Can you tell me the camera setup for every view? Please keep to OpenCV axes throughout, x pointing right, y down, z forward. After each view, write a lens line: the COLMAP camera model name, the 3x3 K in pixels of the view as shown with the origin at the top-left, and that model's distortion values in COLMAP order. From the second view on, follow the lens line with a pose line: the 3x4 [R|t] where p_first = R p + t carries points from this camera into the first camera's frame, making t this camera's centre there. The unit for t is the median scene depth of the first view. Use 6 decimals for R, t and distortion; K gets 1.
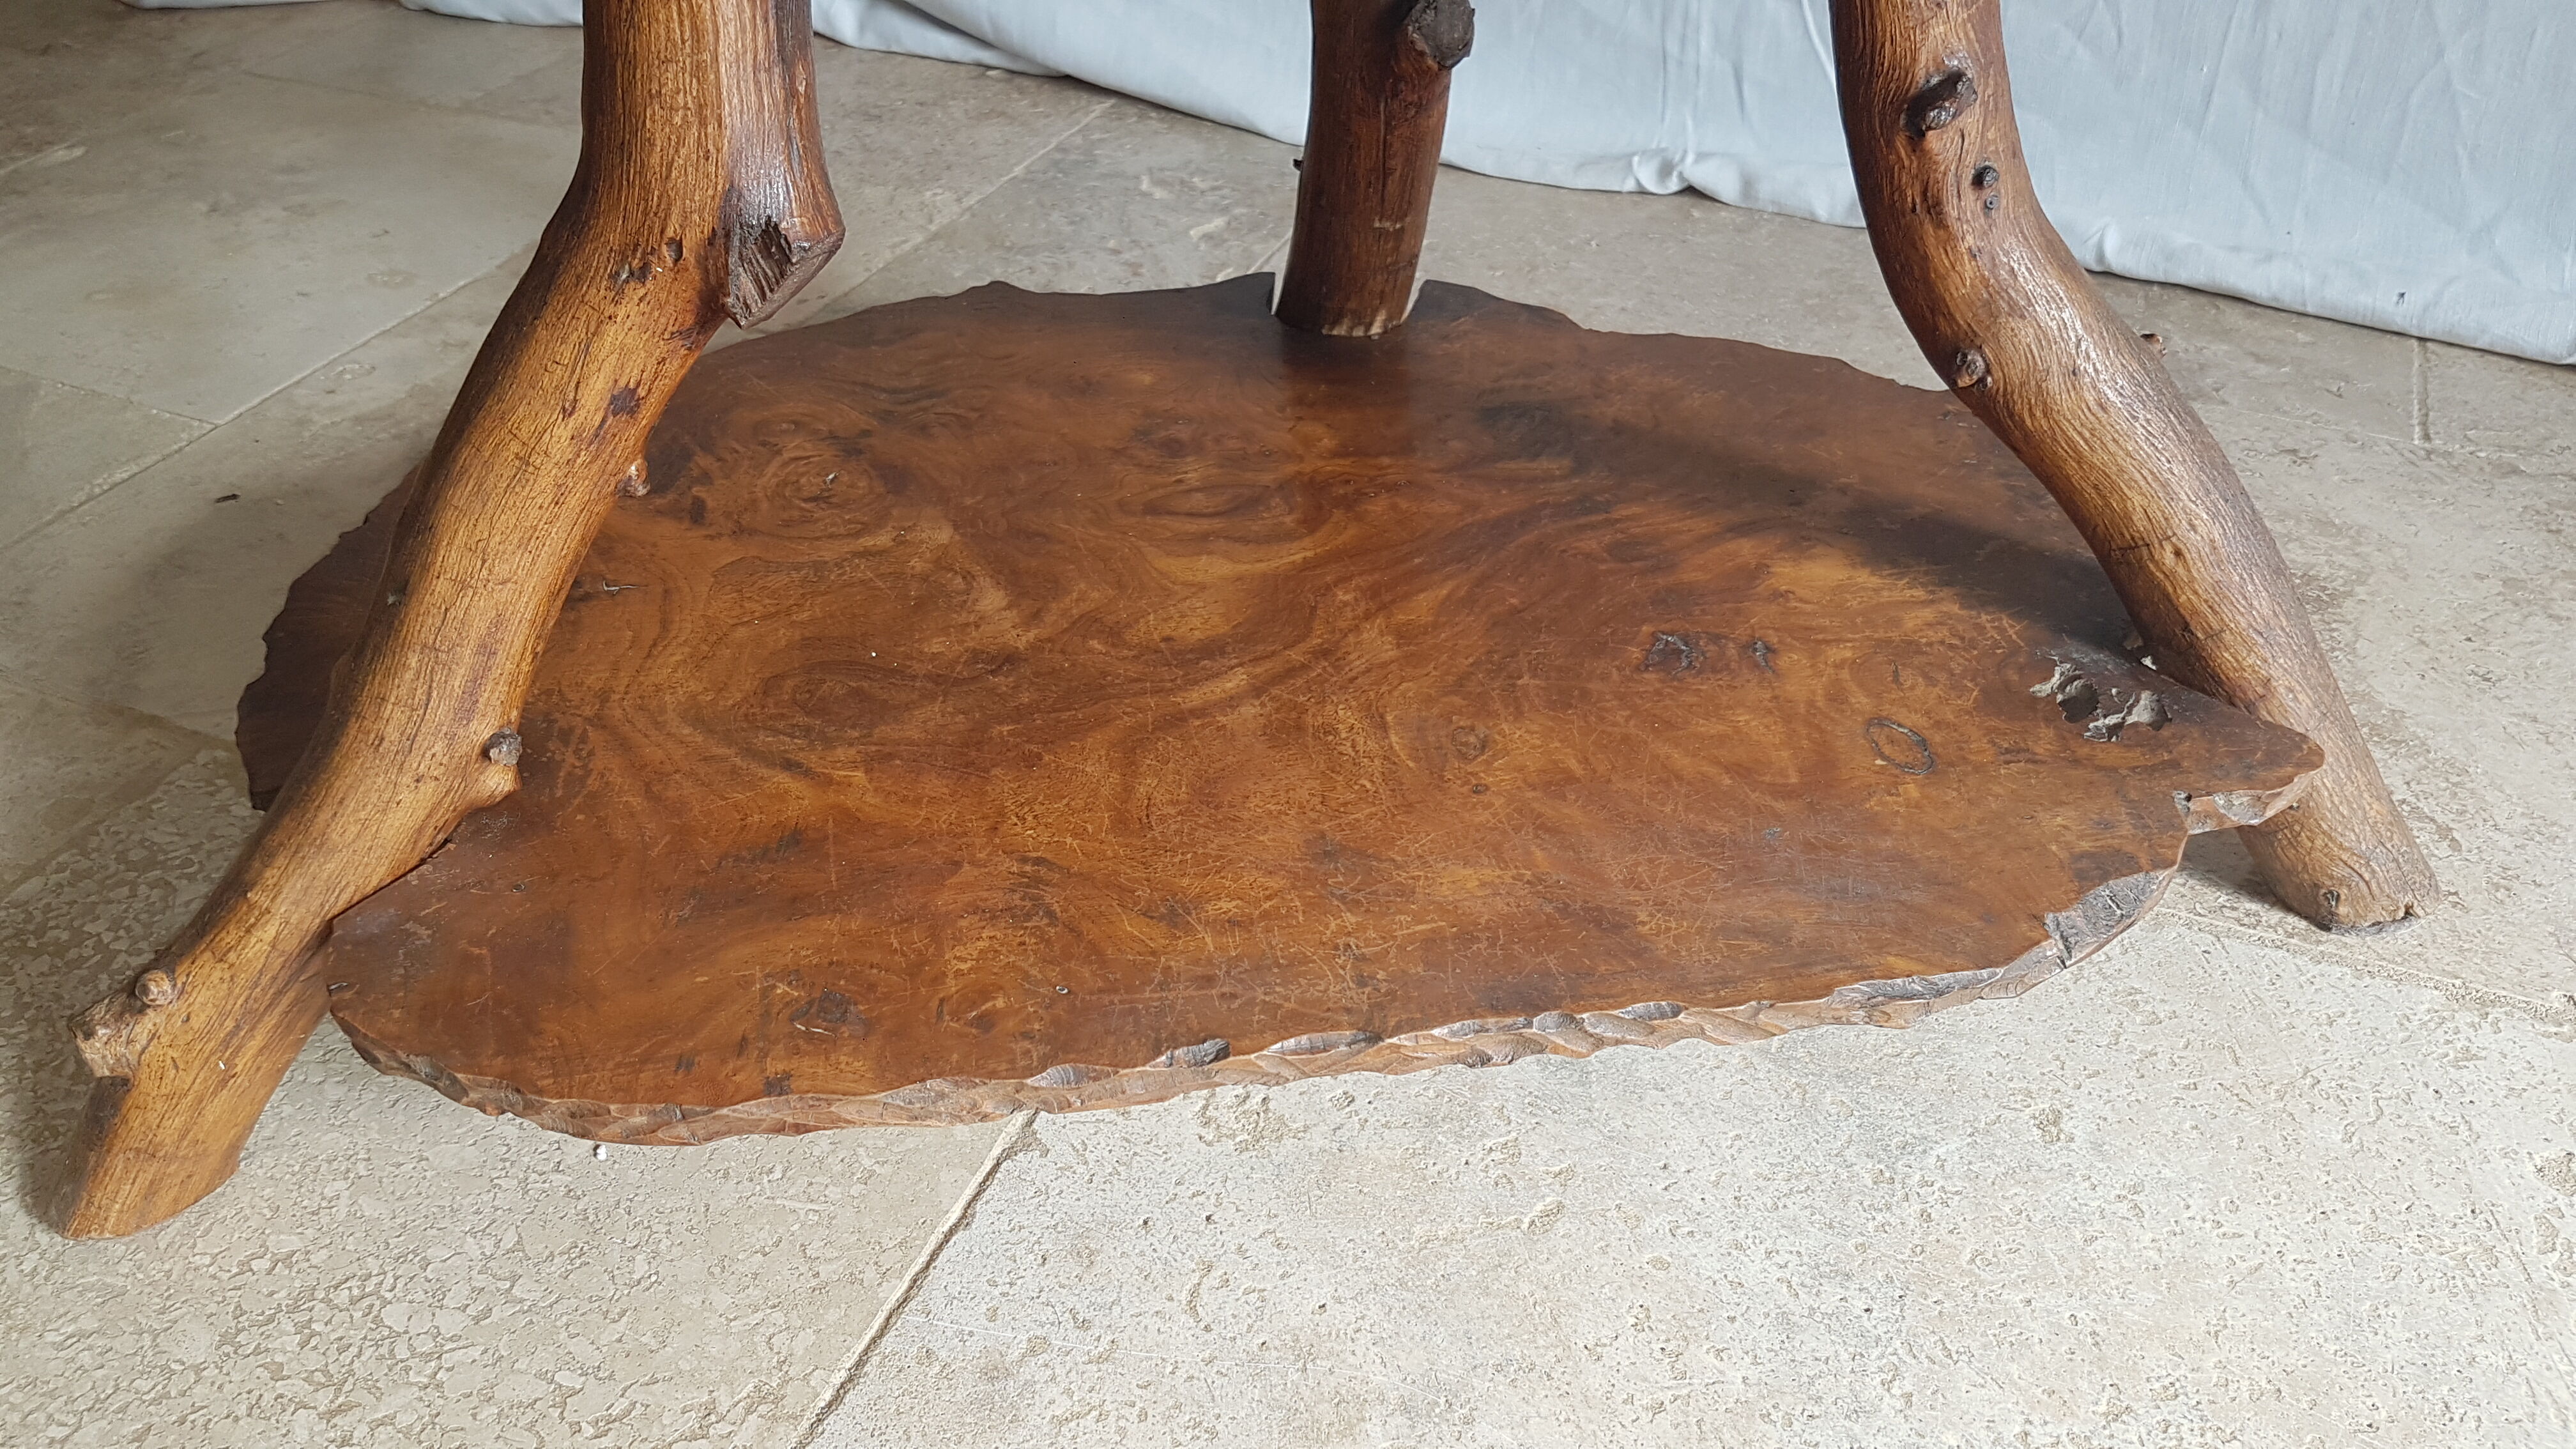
lens RADIAL K [[2007.5, 0, 1225.2], [0, 2007.5, 728.8], [0, 0, 1]] dist [0.078165, -0.157932]
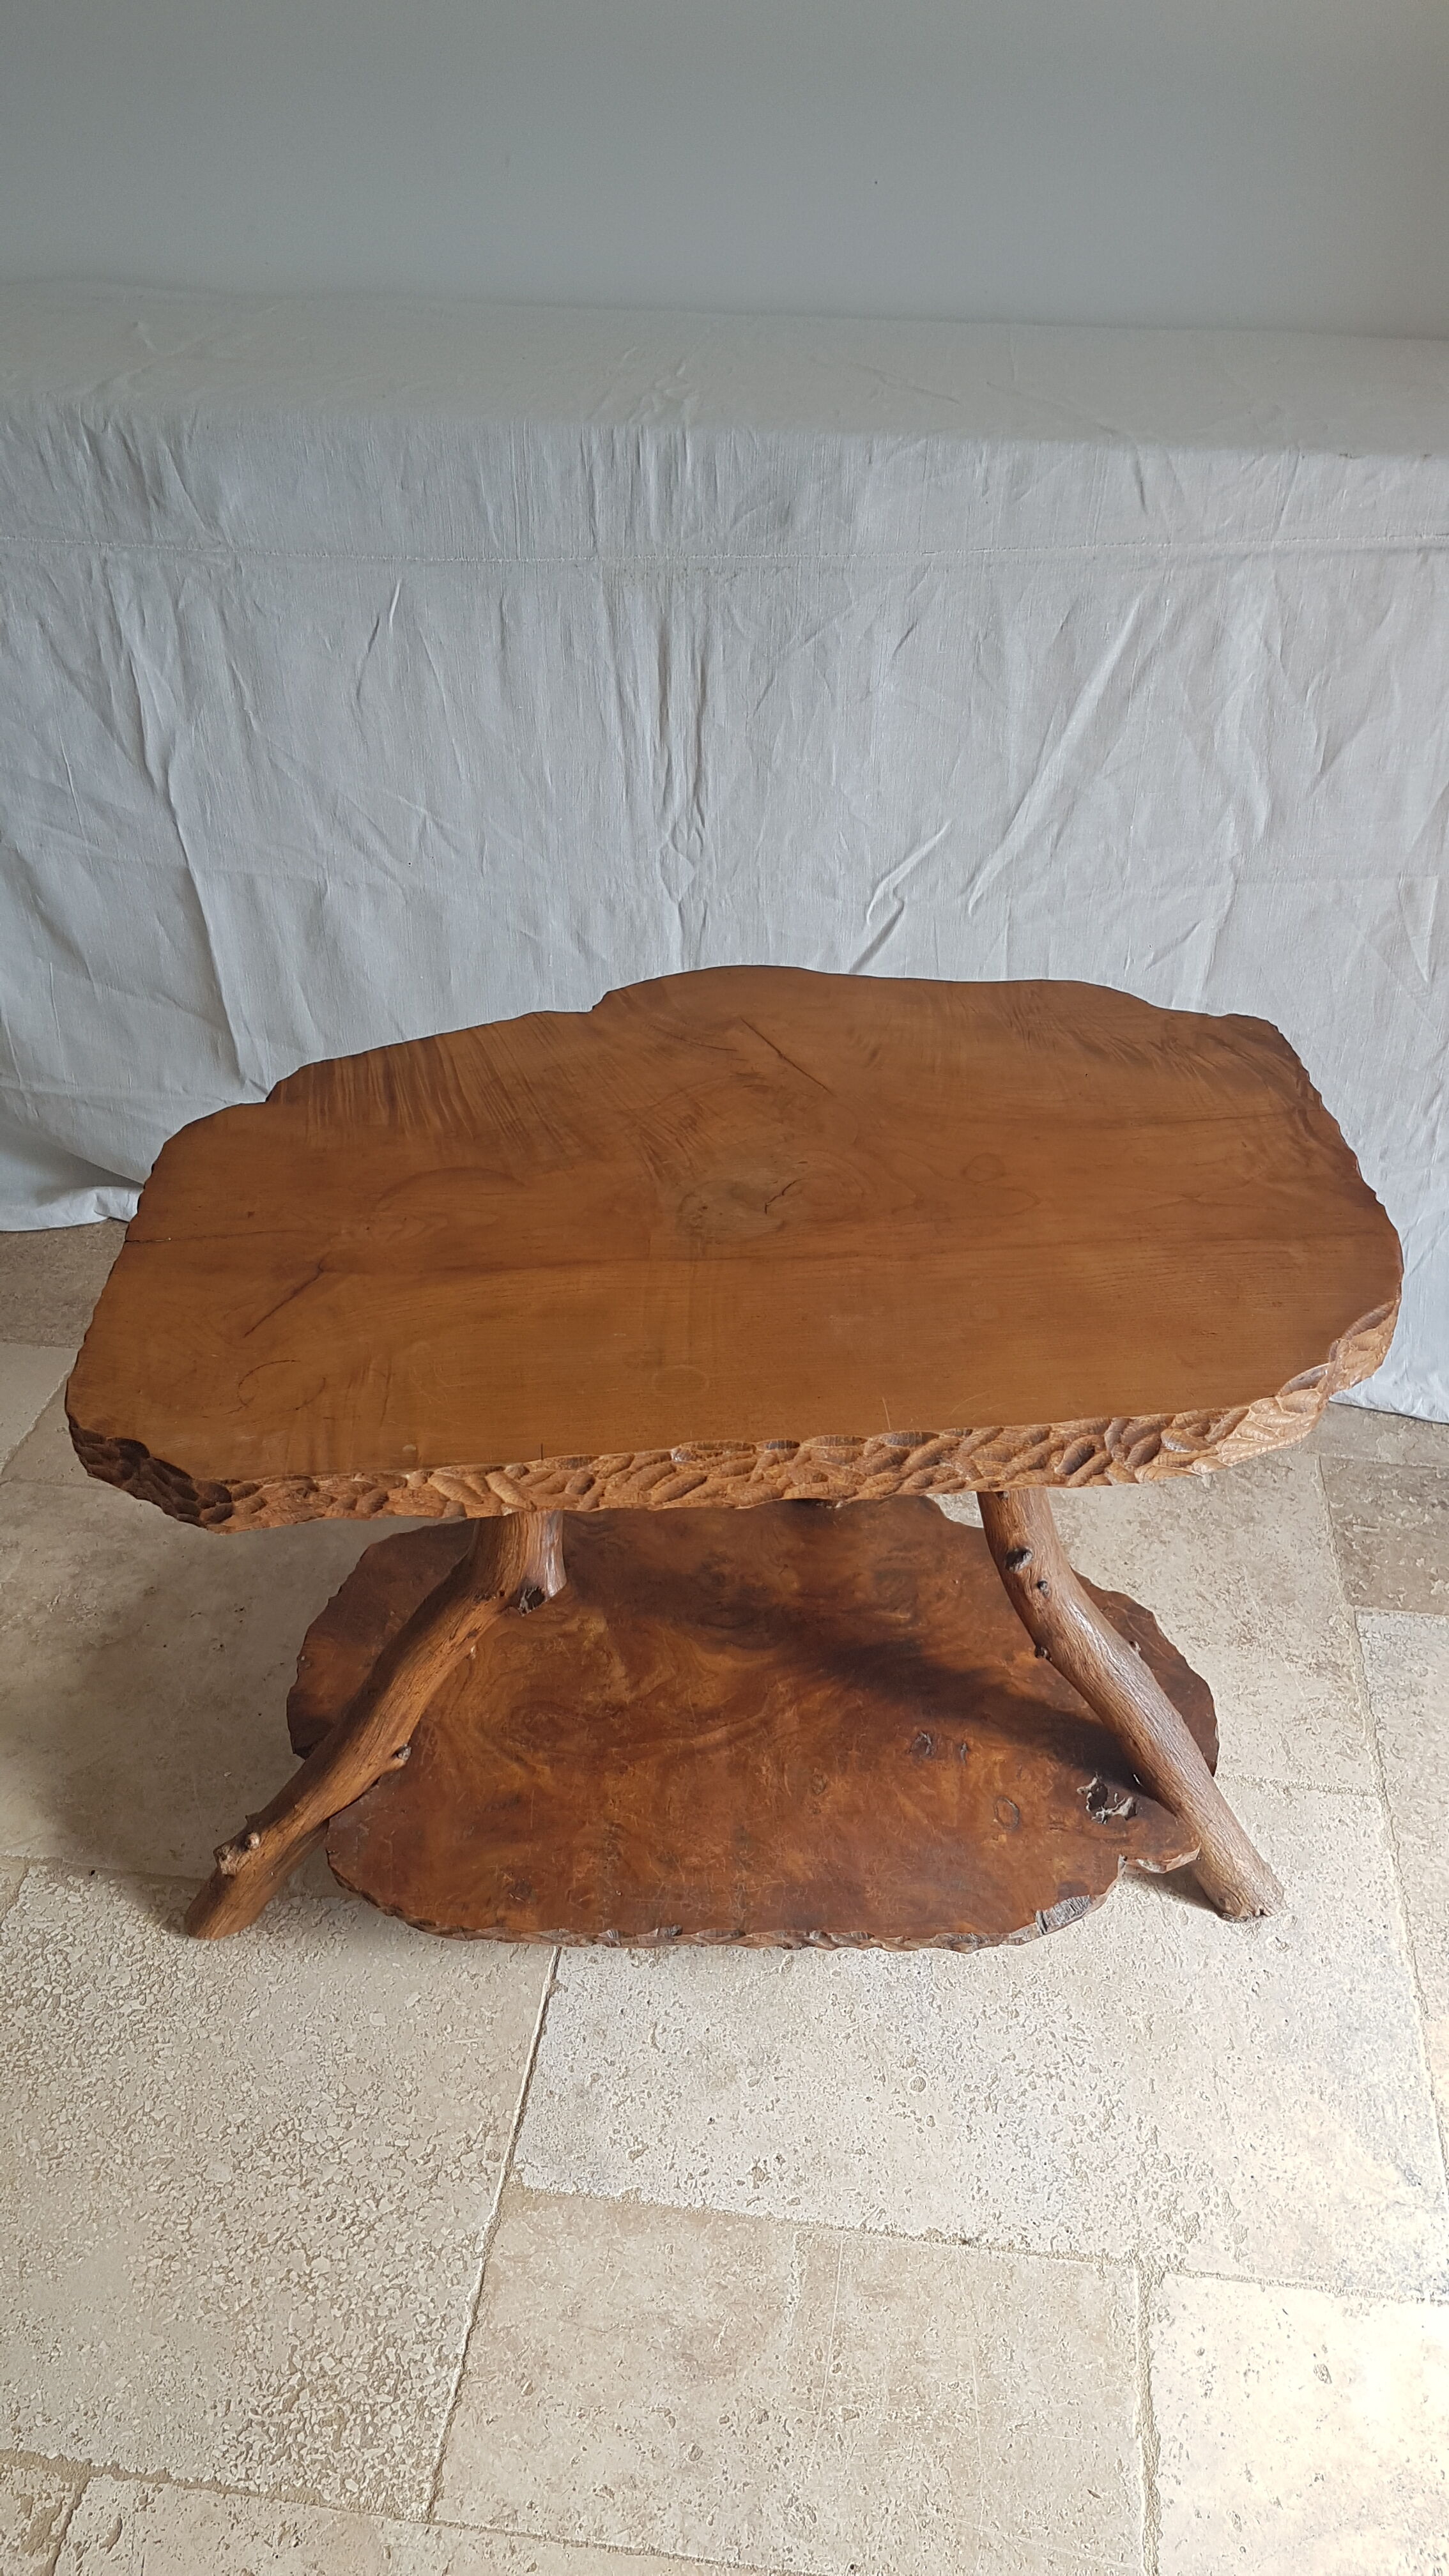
lens RADIAL K [[2007.5, 0, 715.0], [0, 2007.5, 1241.0], [0, 0, 1]] dist [0.078165, -0.157932]
pose [[0.955966, -0.148531, 0.253114, -0.376877], [0.160329, 0.986707, -0.026522, -0.519345], [-0.245810, 0.065936, 0.967073, -1.253471]]
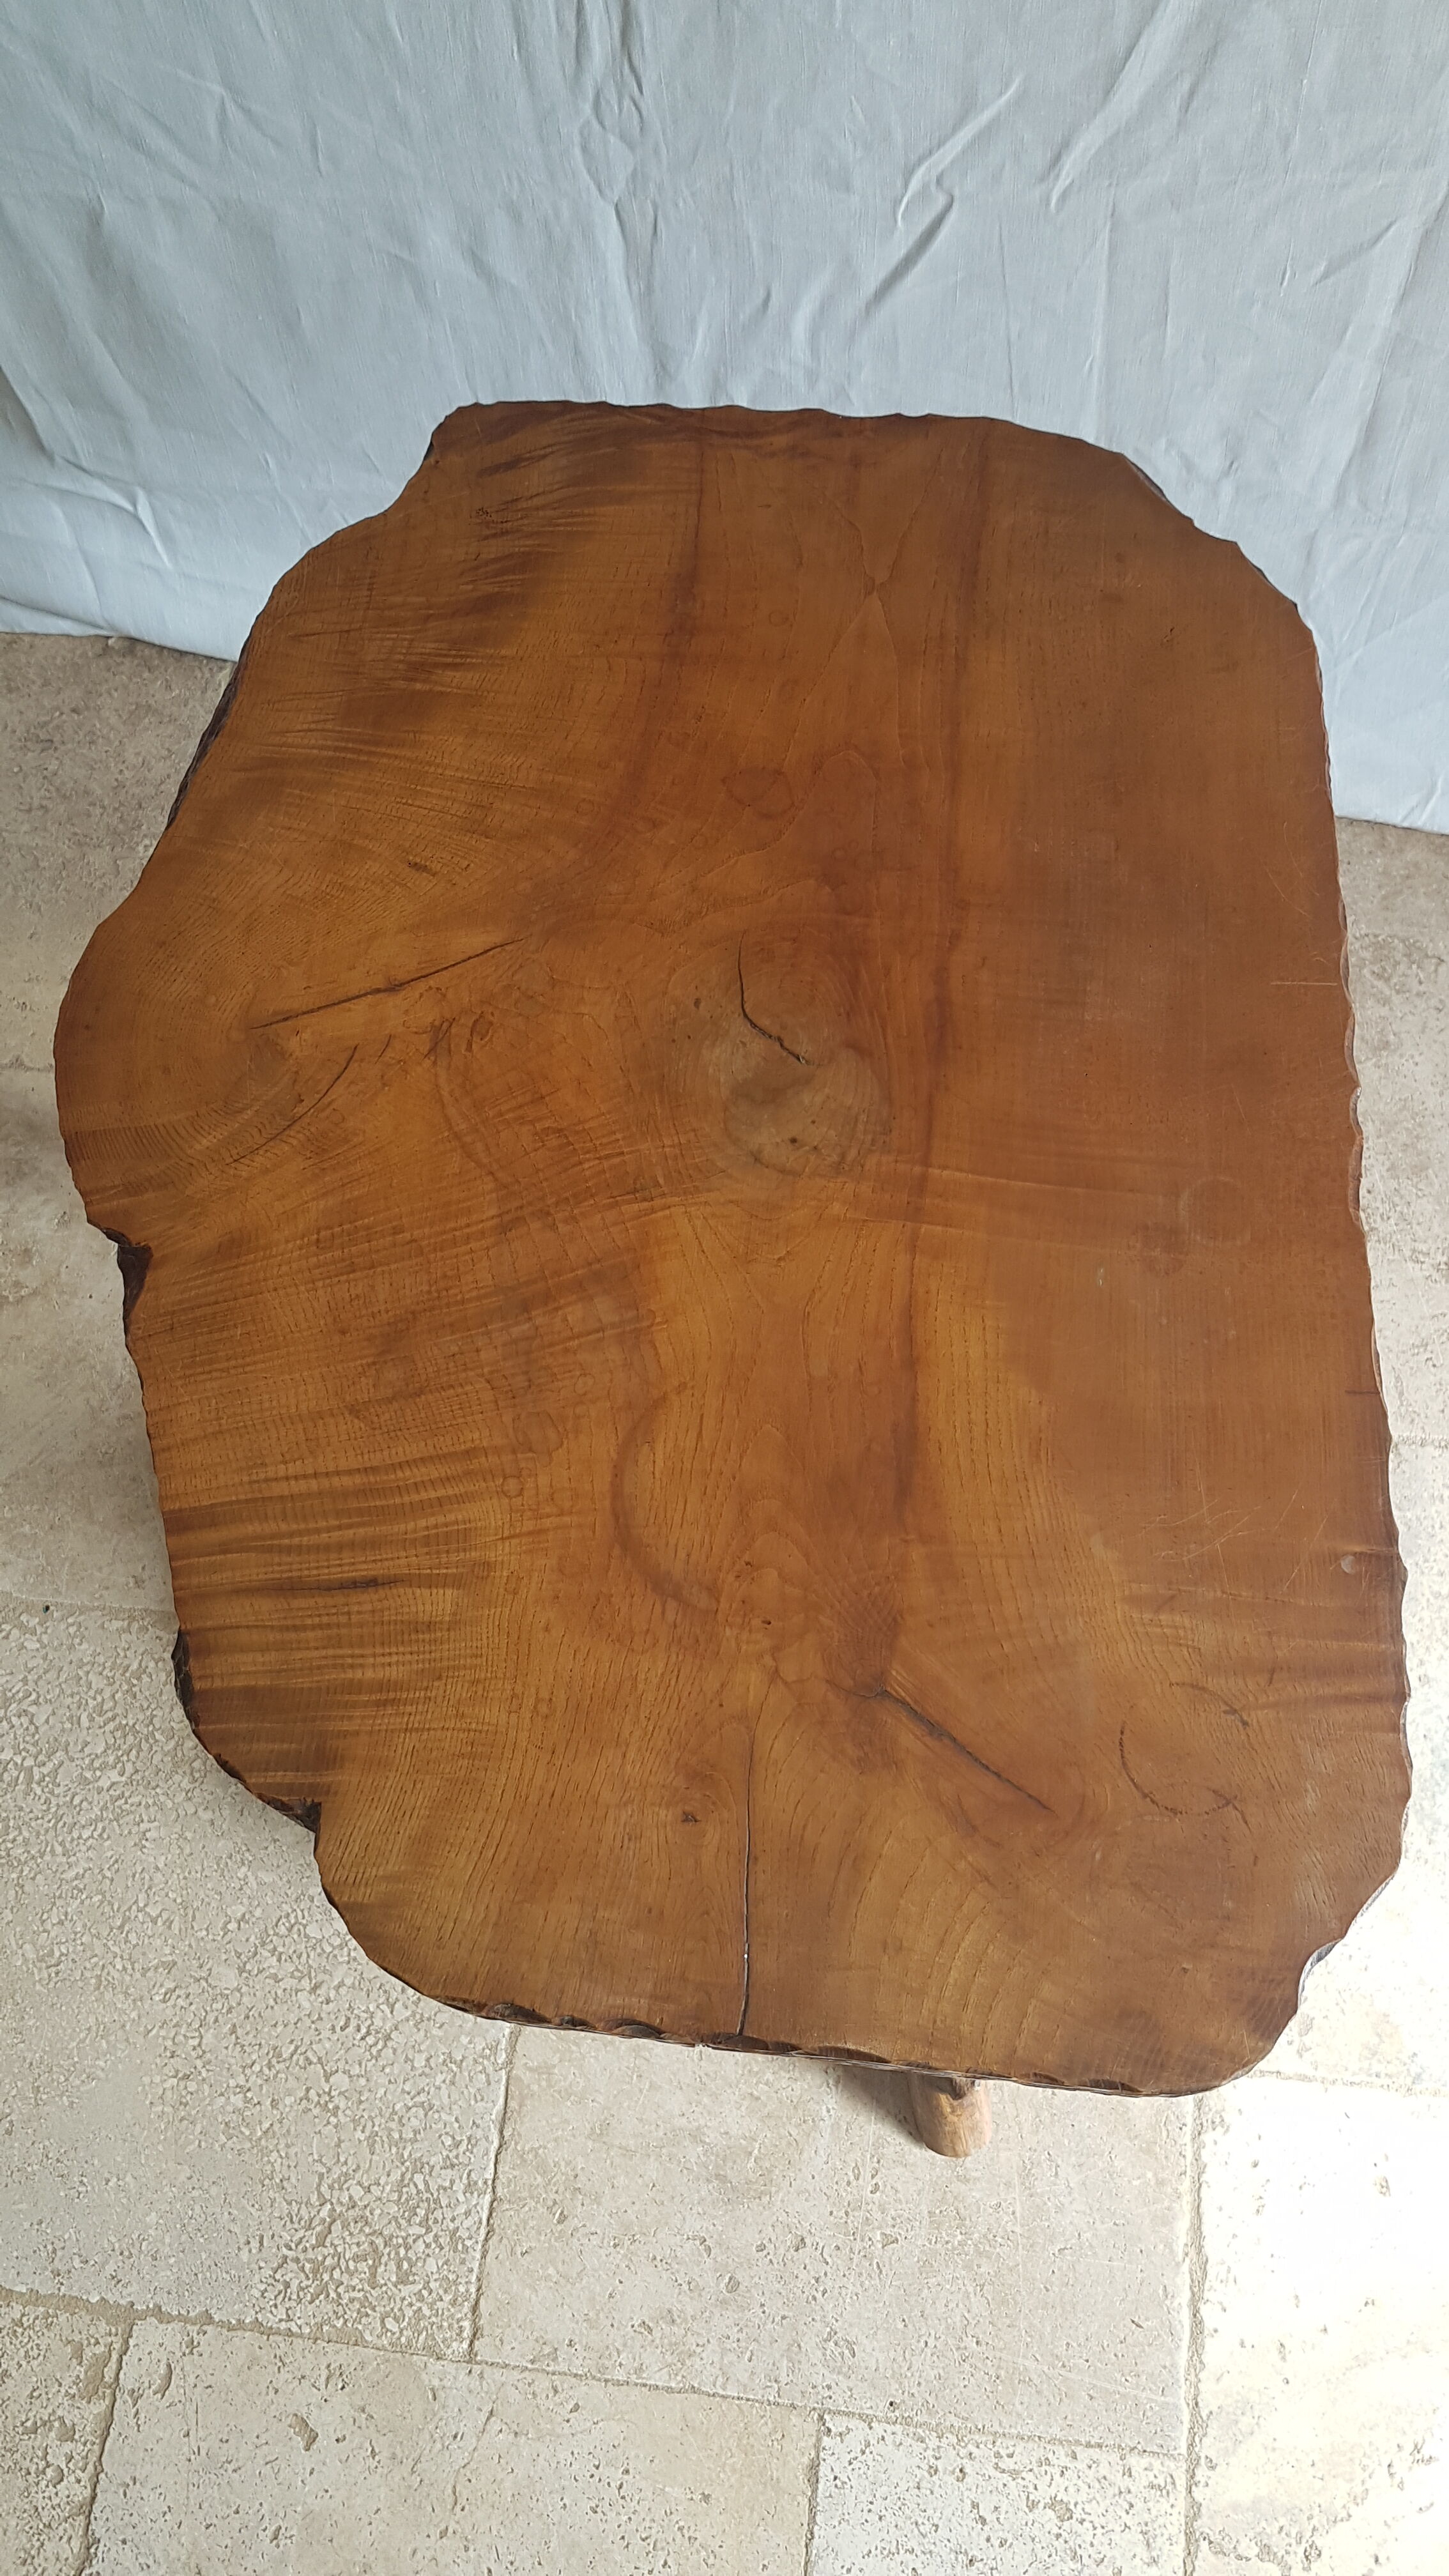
lens RADIAL K [[2007.5, 0, 705.2], [0, 2007.5, 1234.3], [0, 0, 1]] dist [0.078165, -0.157932]
pose [[0.949644, -0.298147, 0.096354, -0.008807], [0.222457, 0.858115, 0.462766, -1.145294], [-0.220655, -0.418028, 0.881229, -0.604315]]
